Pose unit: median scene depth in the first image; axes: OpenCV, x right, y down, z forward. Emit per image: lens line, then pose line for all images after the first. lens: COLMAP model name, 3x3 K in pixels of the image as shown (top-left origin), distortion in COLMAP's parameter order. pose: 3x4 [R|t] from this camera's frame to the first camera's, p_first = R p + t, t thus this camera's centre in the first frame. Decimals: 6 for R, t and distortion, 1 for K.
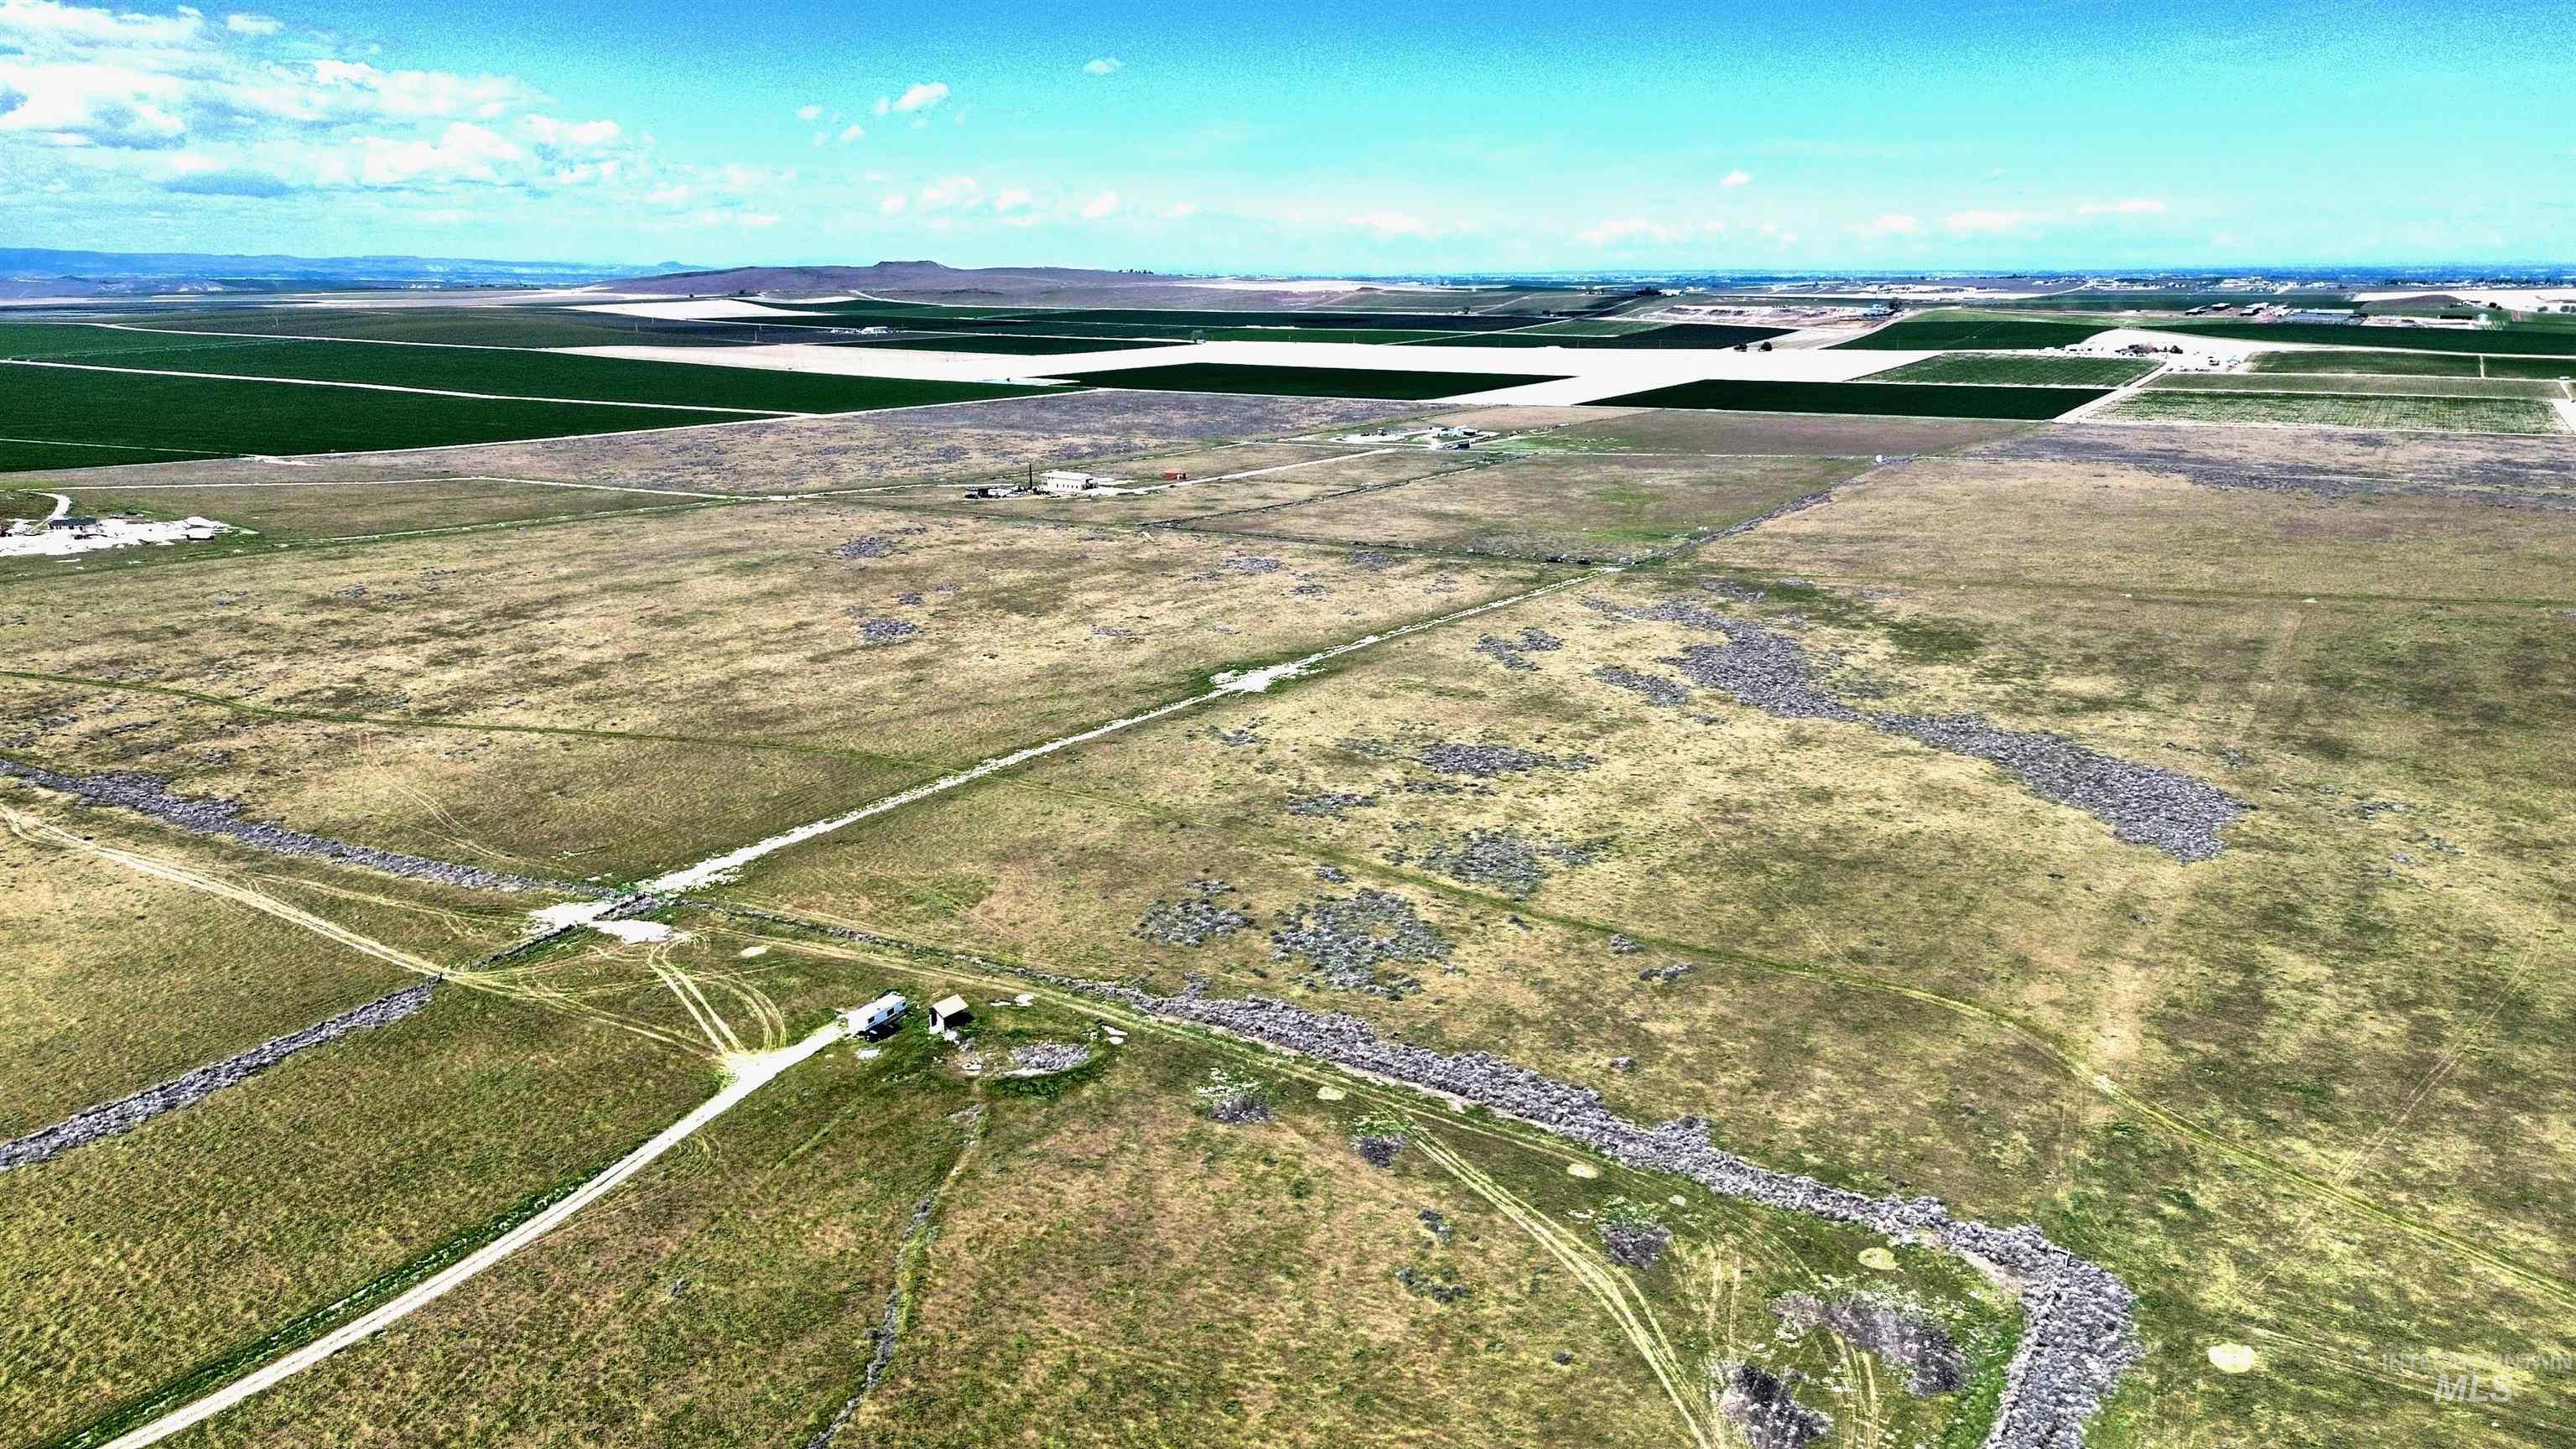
lens RADIAL K [[1804.9, 0, 1292.2], [0, 1804.9, 712.2], [0, 0, 1]] dist [0.062745, -0.050295]
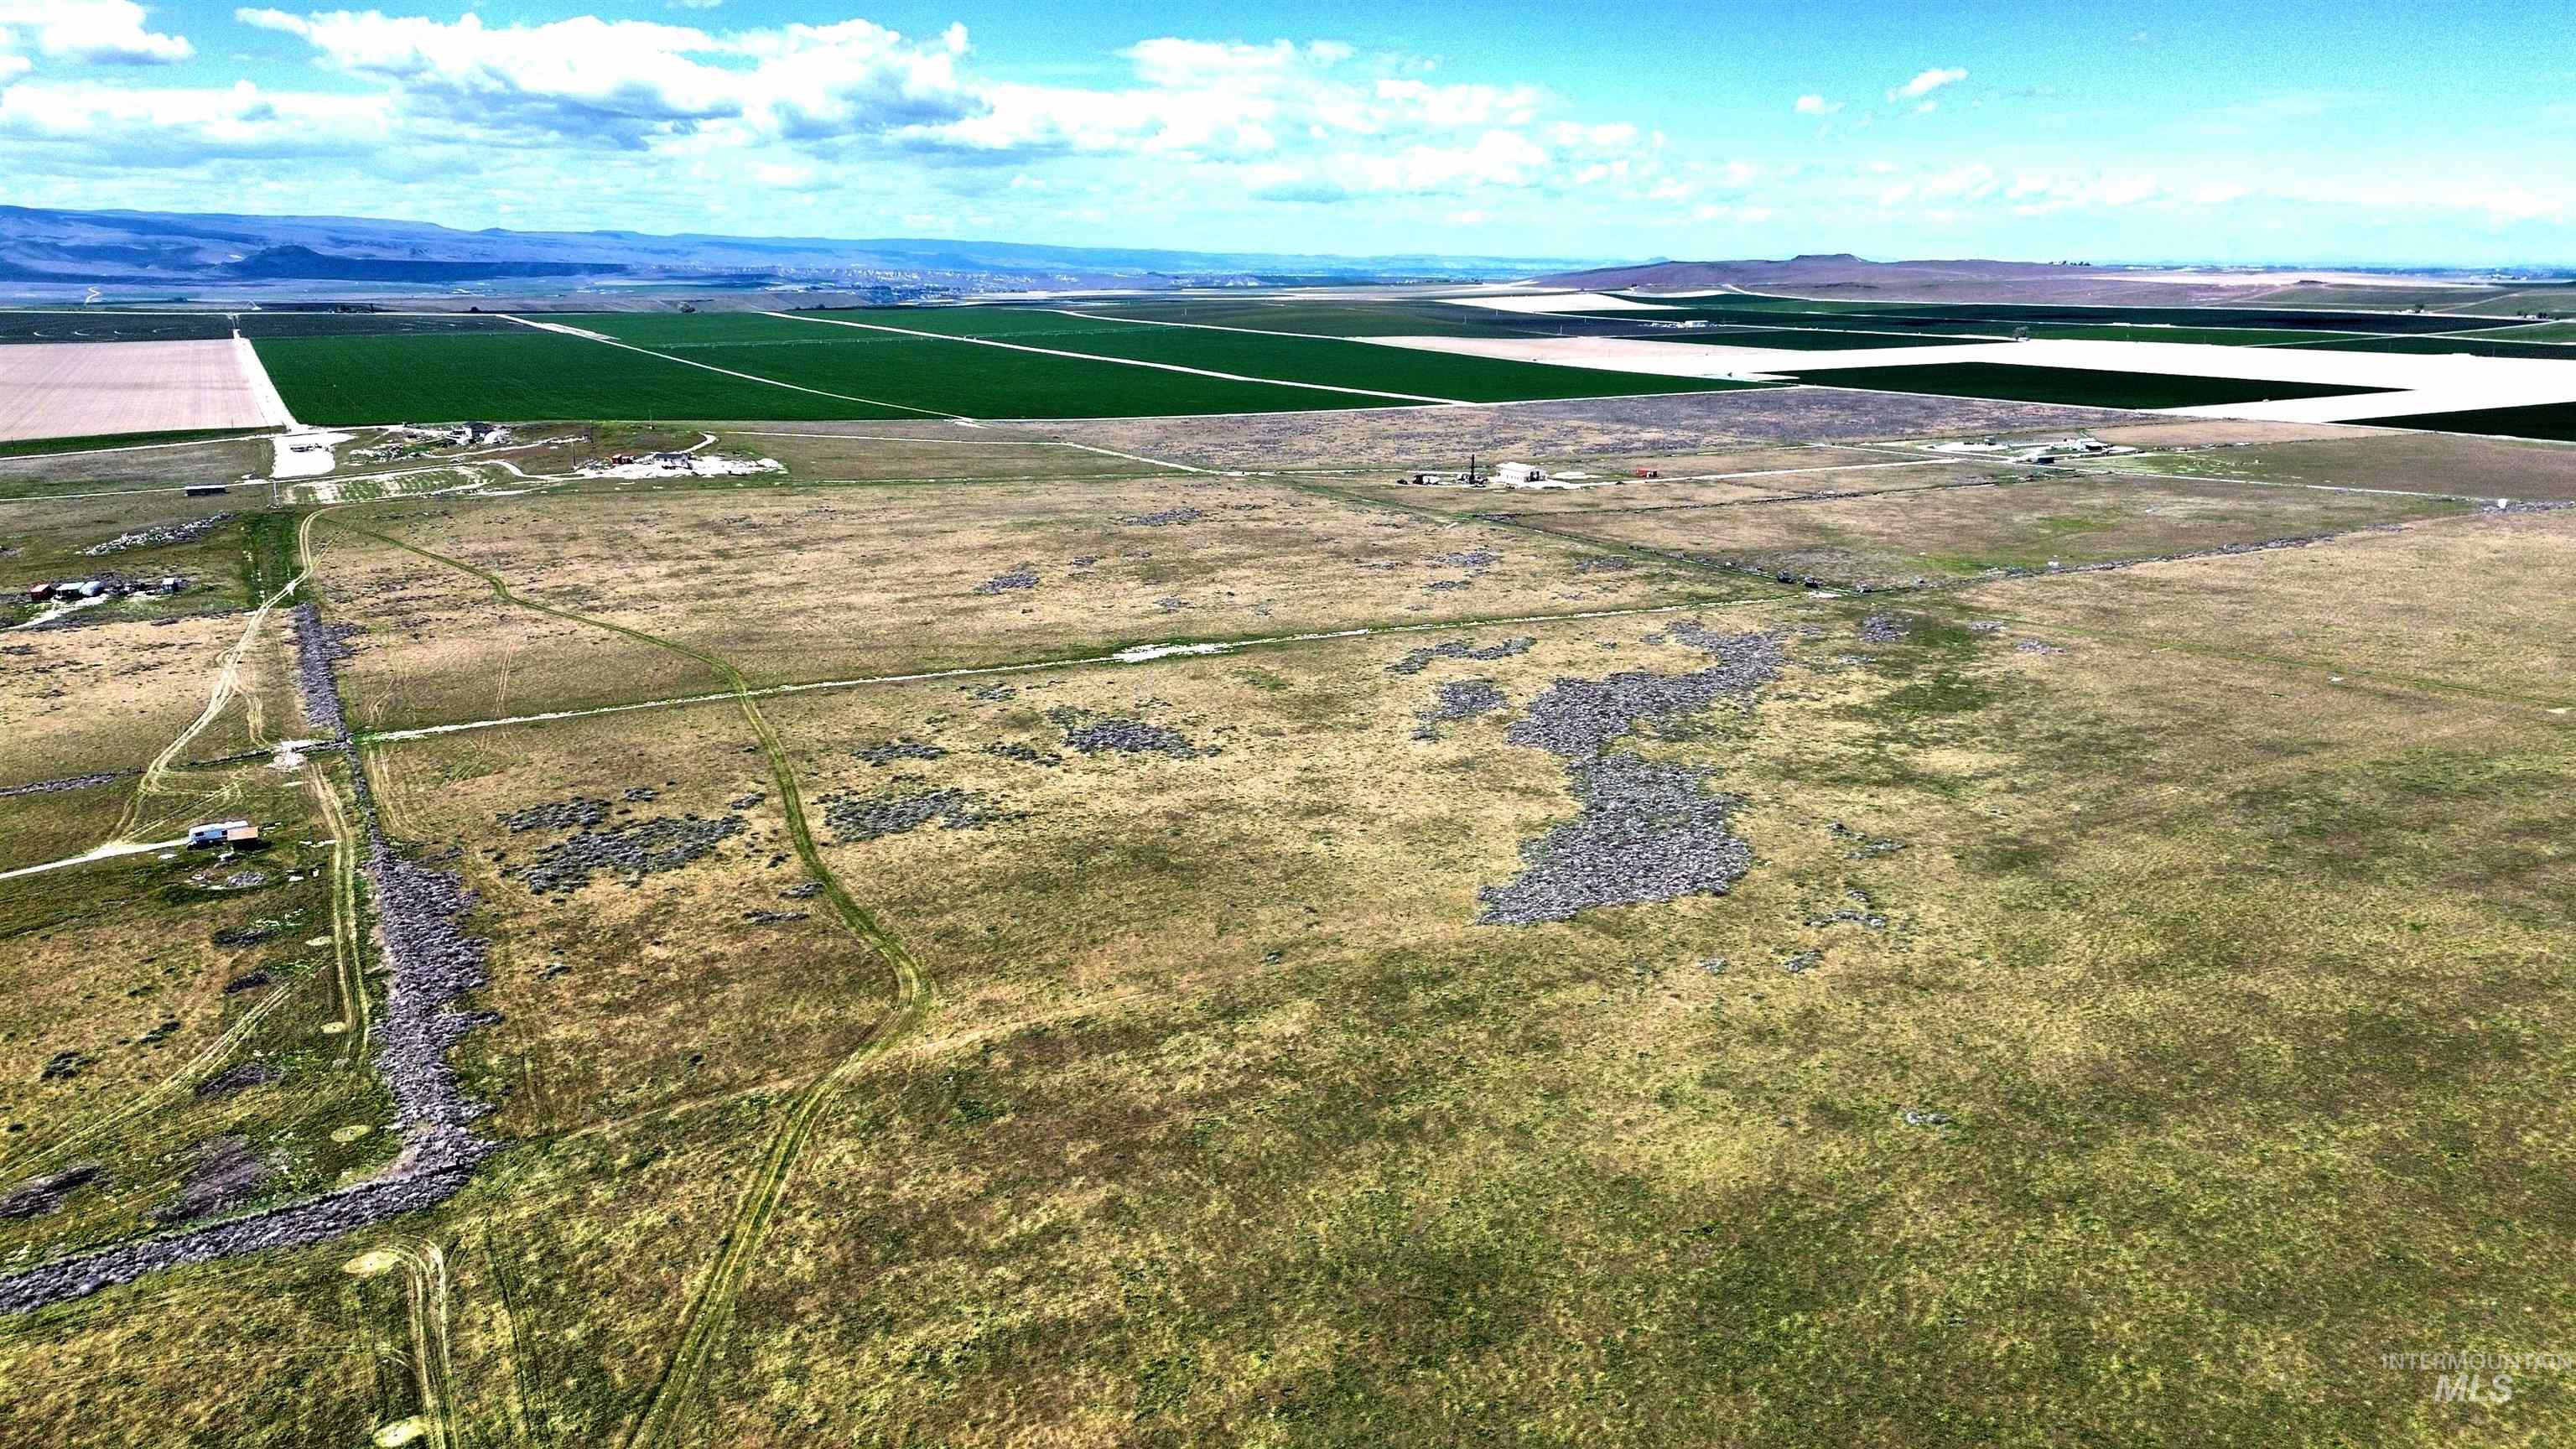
lens RADIAL K [[1804.9, 0, 1297.5], [0, 1804.9, 734.2], [0, 0, 1]] dist [0.062745, -0.050295]
pose [[0.874742, 0.125058, -0.468174, 0.847667], [-0.118278, 0.992006, 0.043991, -0.041409], [0.469932, 0.016894, 0.882541, 0.170533]]
